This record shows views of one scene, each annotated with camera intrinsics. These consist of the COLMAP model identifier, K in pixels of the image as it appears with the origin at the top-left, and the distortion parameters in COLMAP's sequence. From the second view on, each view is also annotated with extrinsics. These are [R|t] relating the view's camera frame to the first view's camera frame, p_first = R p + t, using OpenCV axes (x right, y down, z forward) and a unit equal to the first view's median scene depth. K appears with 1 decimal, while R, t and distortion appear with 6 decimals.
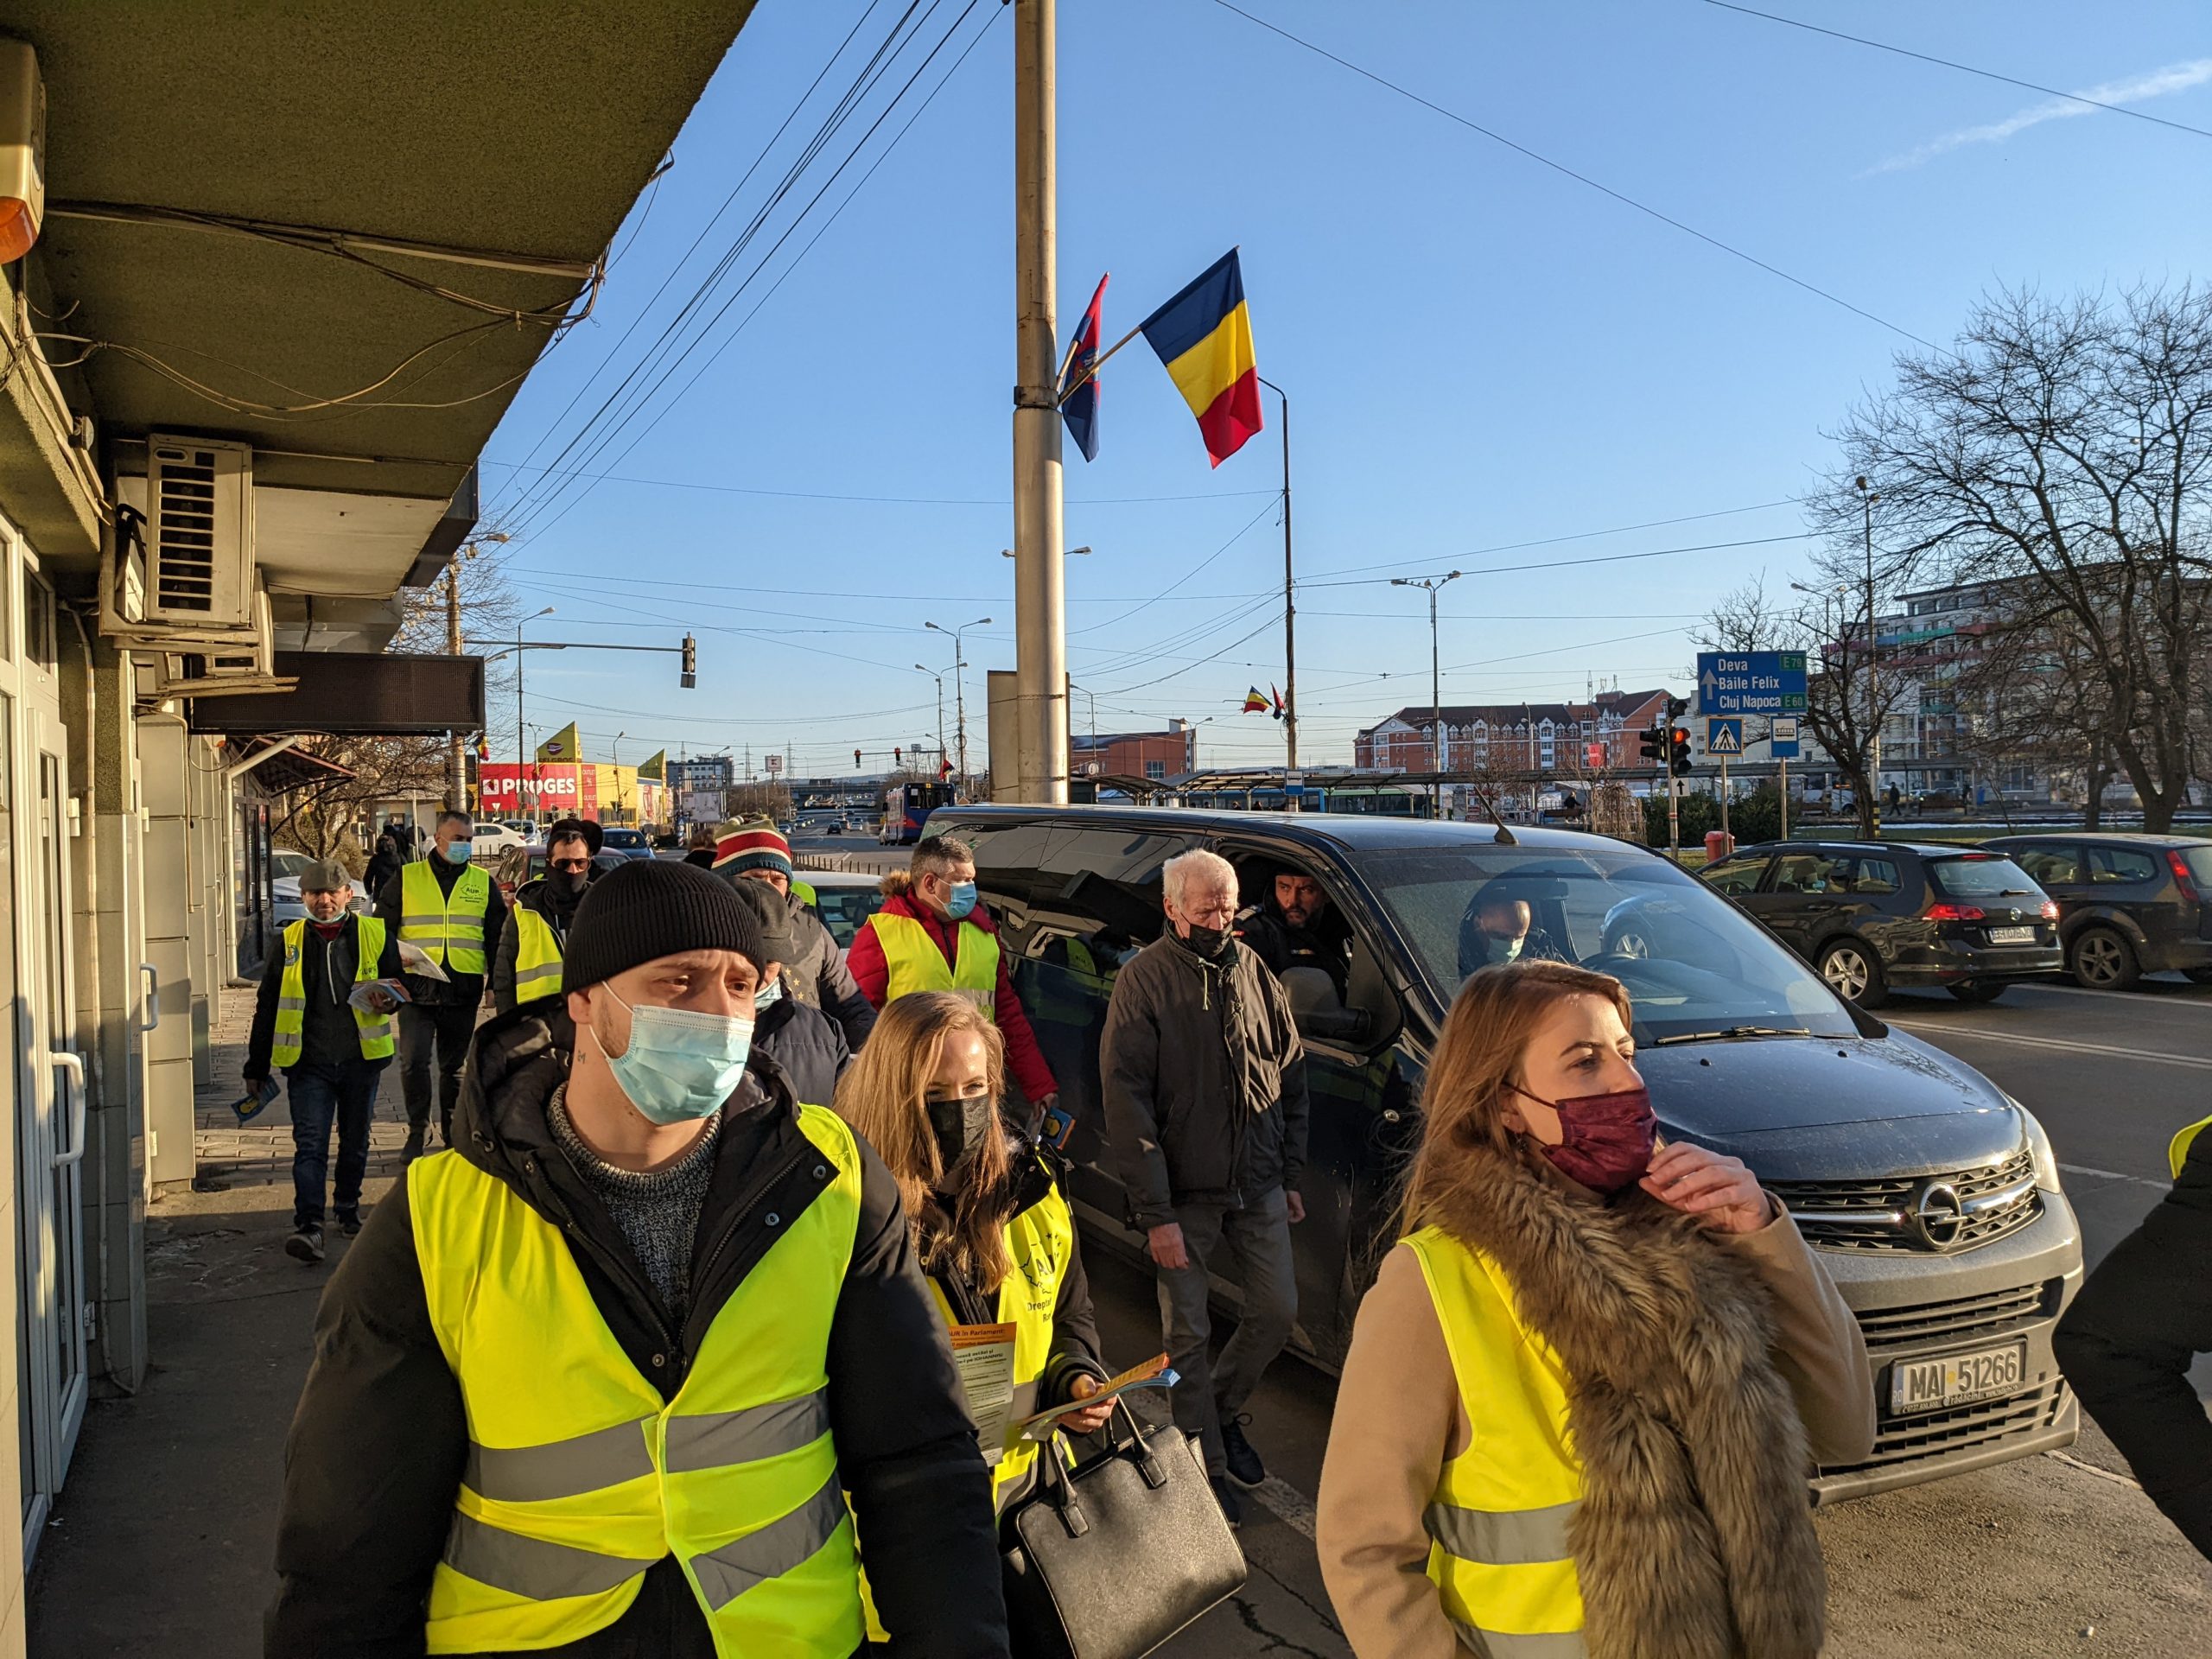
lens RADIAL K [[1849.2, 0, 1101.3], [0, 1849.2, 806.7], [0, 0, 1]] dist [0.071208, -0.115516]
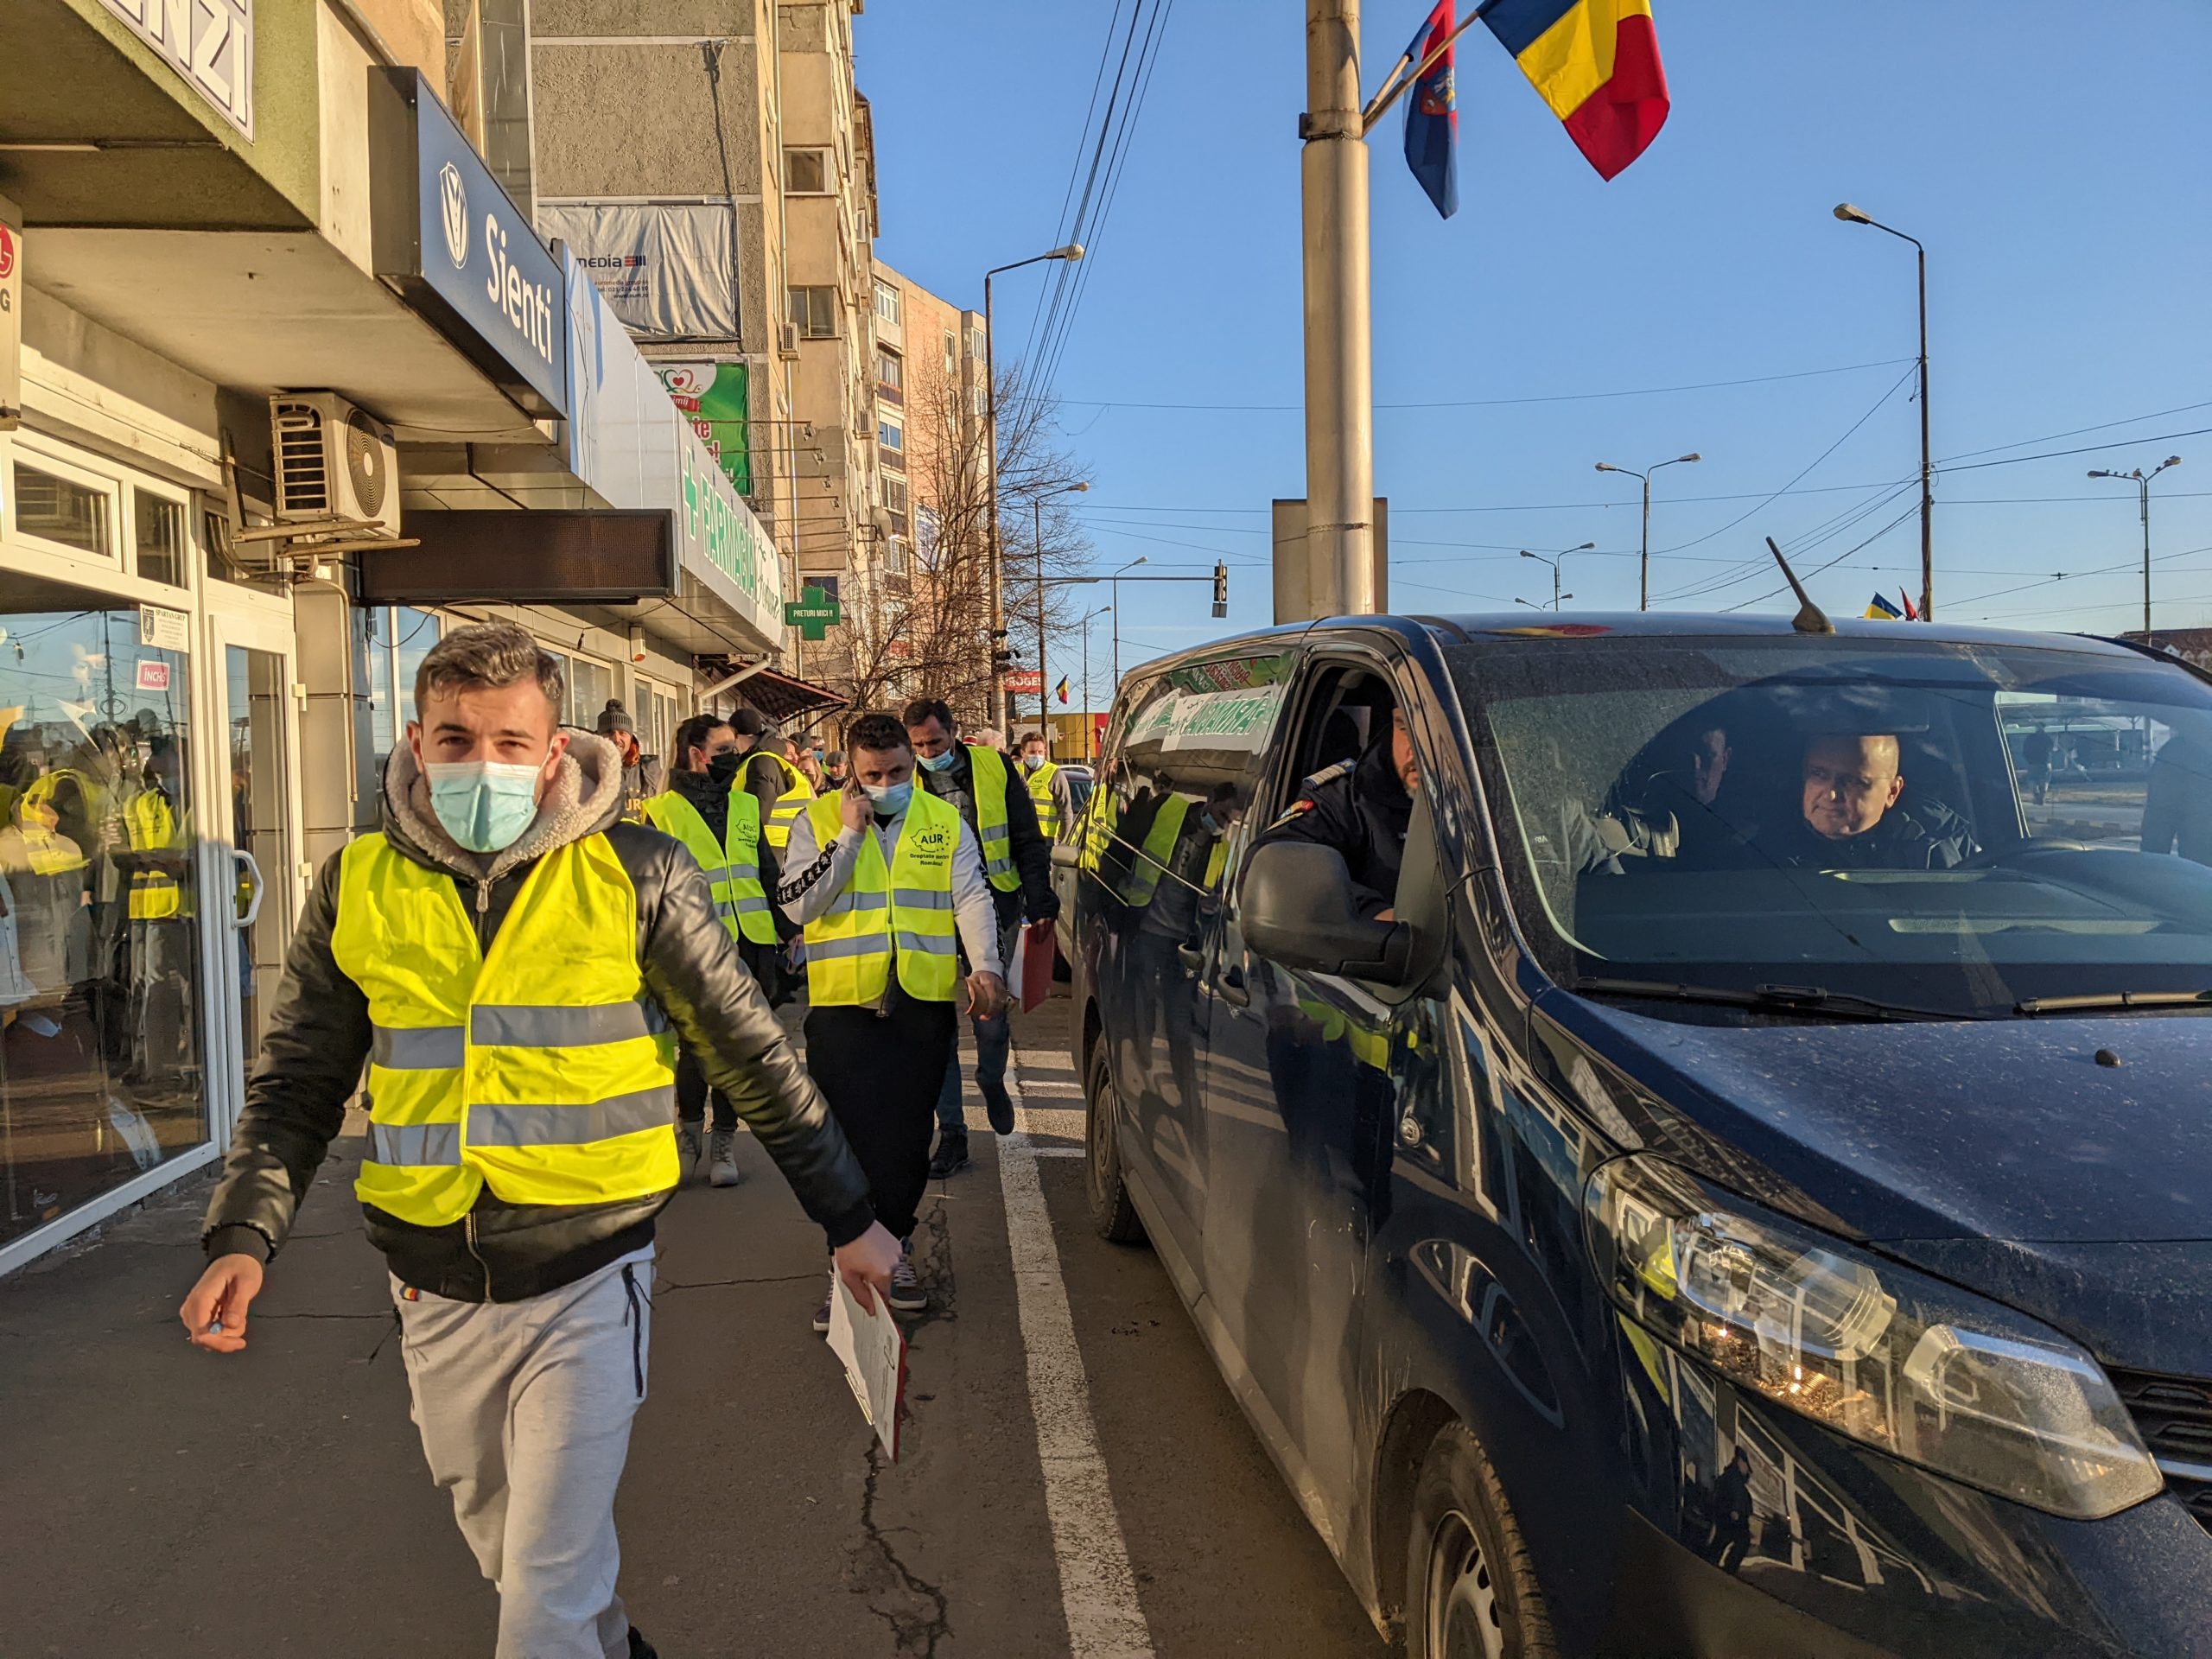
lens RADIAL K [[1729.2, 0, 1112.5], [0, 1729.2, 820.3], [0, 0, 1]] dist [0.045358, -0.064282]
pose [[0.924411, 0.004662, -0.381370, 0.071436], [0.005330, 0.999670, 0.025140, 0.019121], [0.381361, -0.025273, 0.924081, 0.146227]]
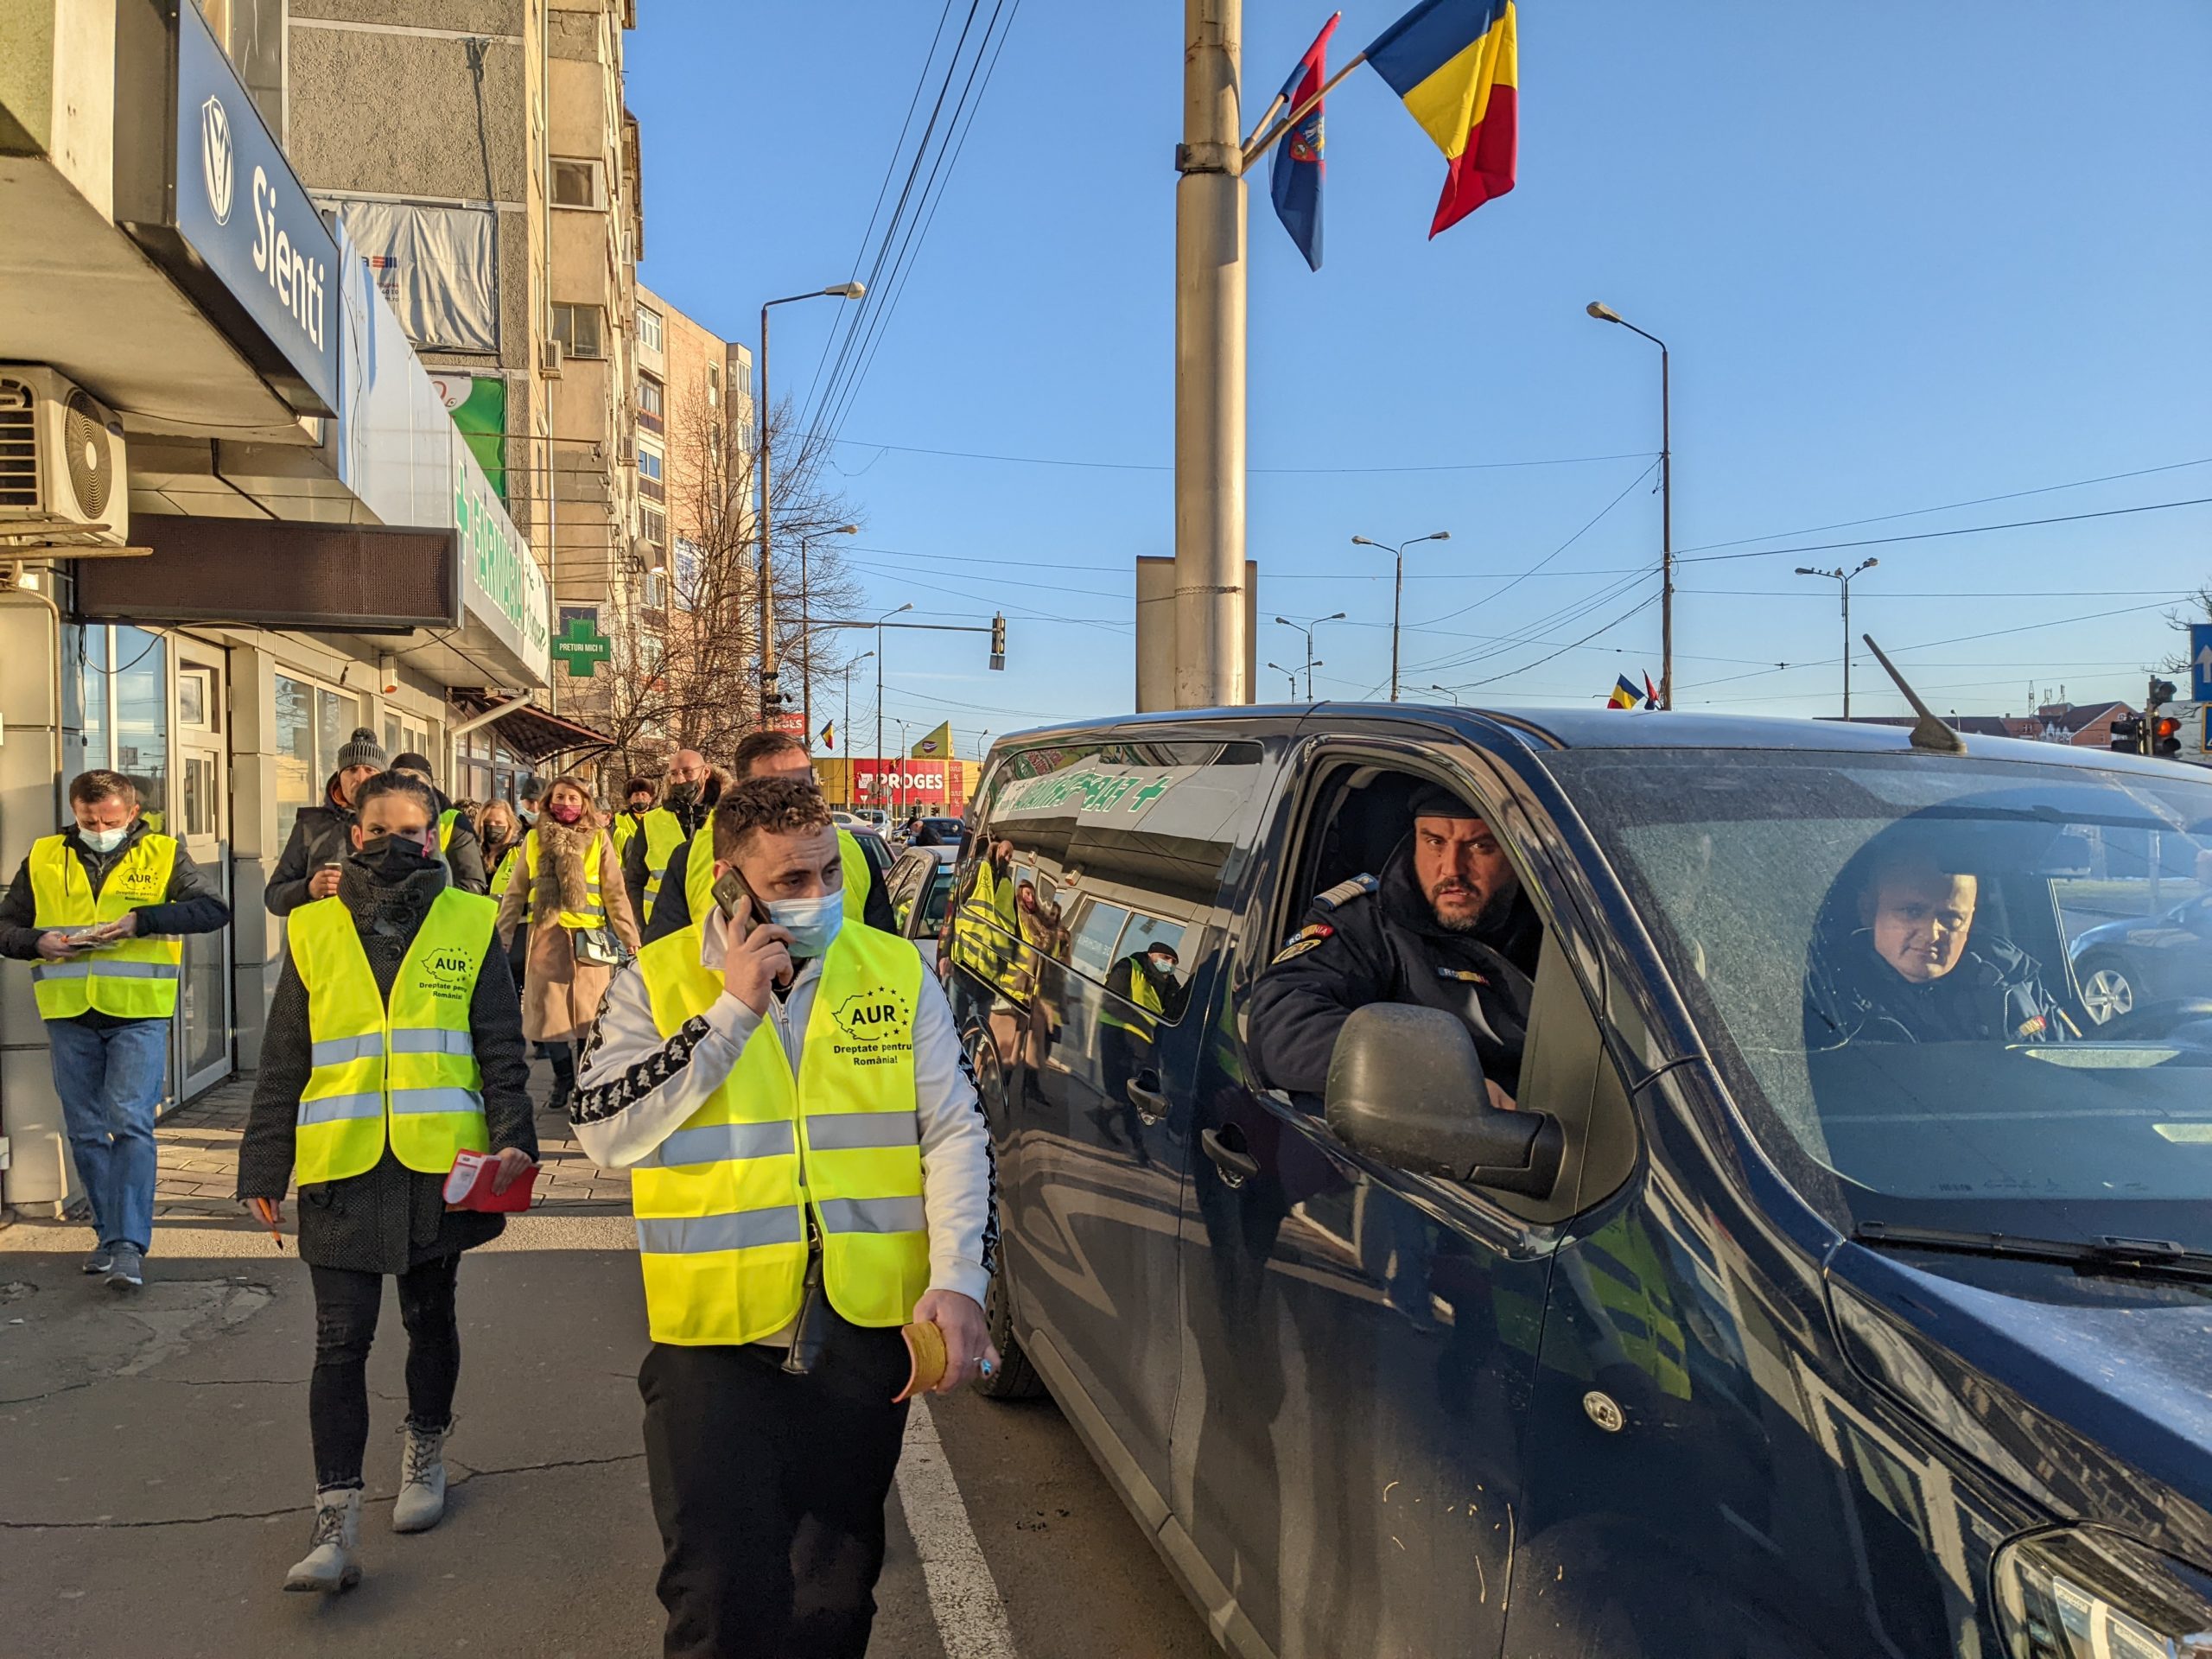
lens RADIAL K [[1673.7, 0, 1095.3], [0, 1673.7, 859.1], [0, 0, 1]] dist [0.046293, -0.065624]
pose [[0.970442, 0.030192, -0.239438, 0.037452], [-0.025529, 0.999420, 0.022555, 0.013396], [0.239980, -0.015776, 0.970650, 0.174878]]
